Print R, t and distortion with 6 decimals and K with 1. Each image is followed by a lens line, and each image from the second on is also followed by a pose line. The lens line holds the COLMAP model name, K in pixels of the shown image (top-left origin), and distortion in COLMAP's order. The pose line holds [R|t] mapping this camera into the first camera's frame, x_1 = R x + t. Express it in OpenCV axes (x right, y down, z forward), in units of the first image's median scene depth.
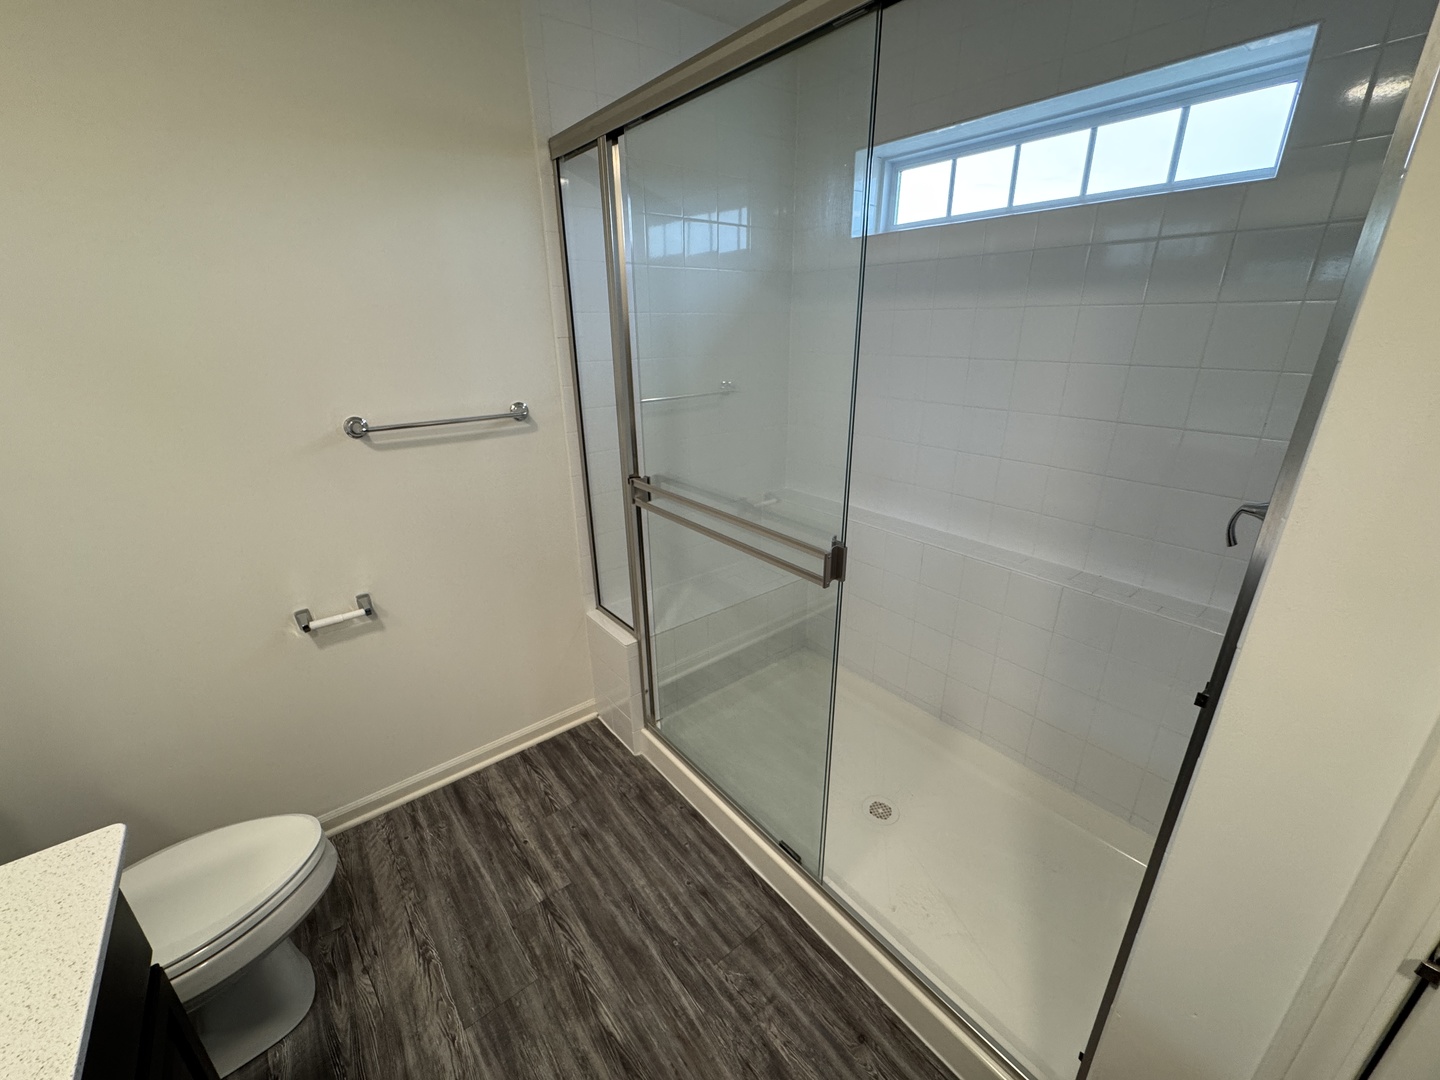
lens RADIAL K [[568.9, 0, 716.2], [0, 568.9, 529.6], [0, 0, 1]] dist [-0.000956, -0.000427]
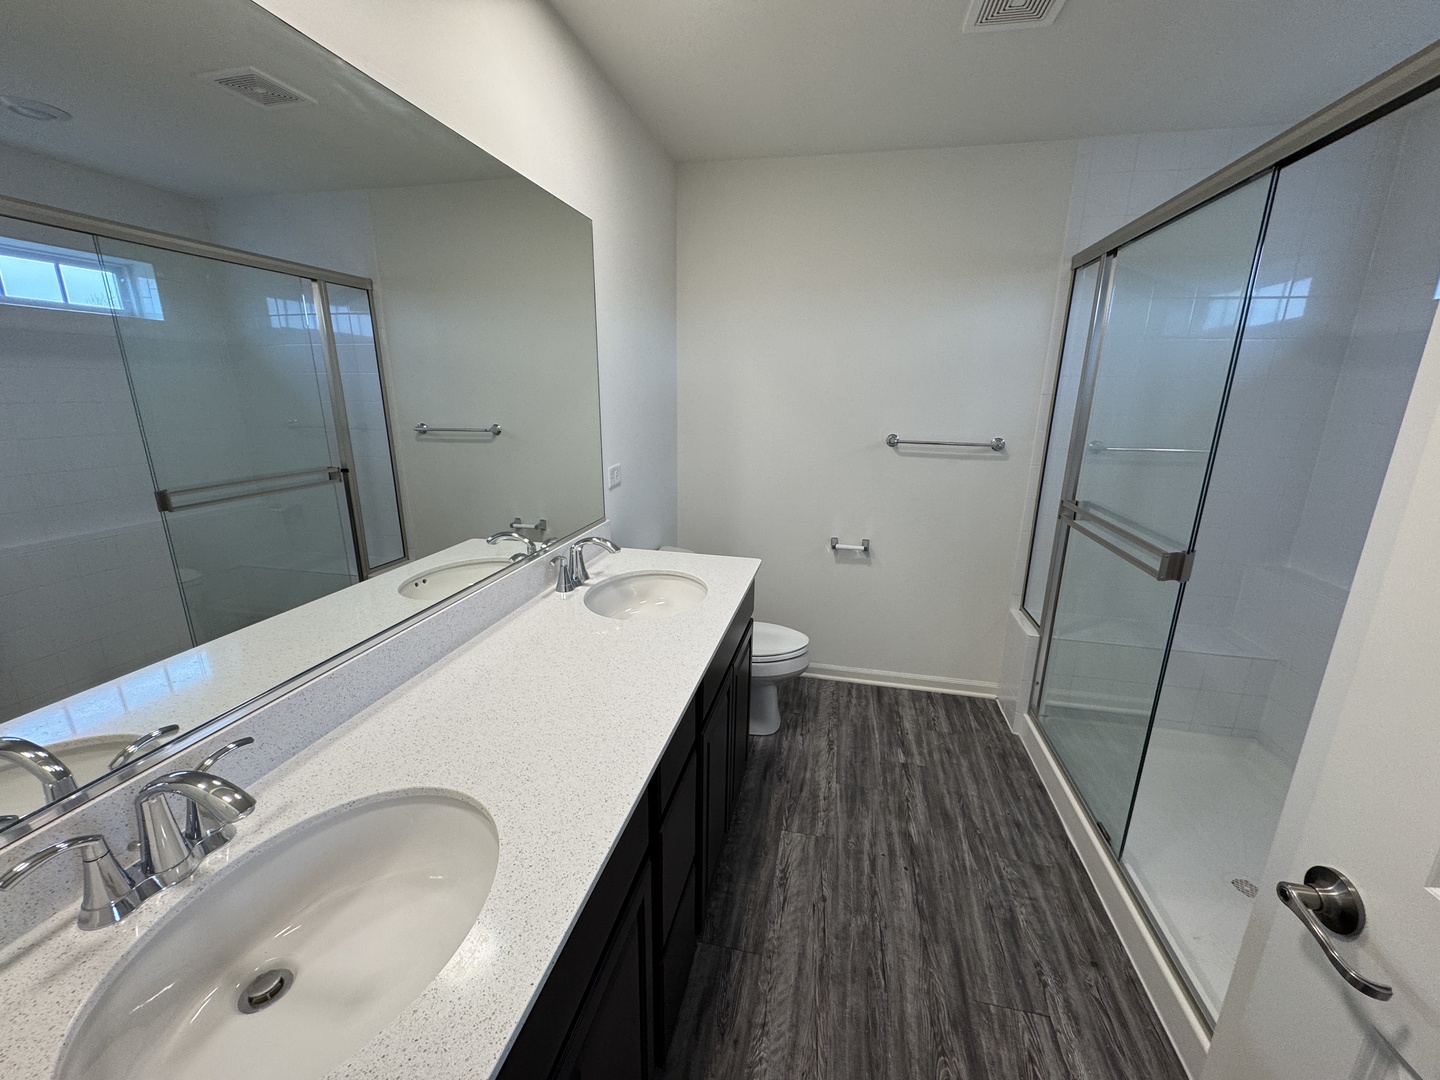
lens RADIAL K [[568.9, 0, 716.2], [0, 568.9, 529.6], [0, 0, 1]] dist [-0.000956, -0.000427]
pose [[0.618447, 0.211948, -0.756705, 0.359222], [-0.294559, 0.955257, 0.026821, 0.174325], [0.728532, 0.206307, 0.653207, -0.408611]]
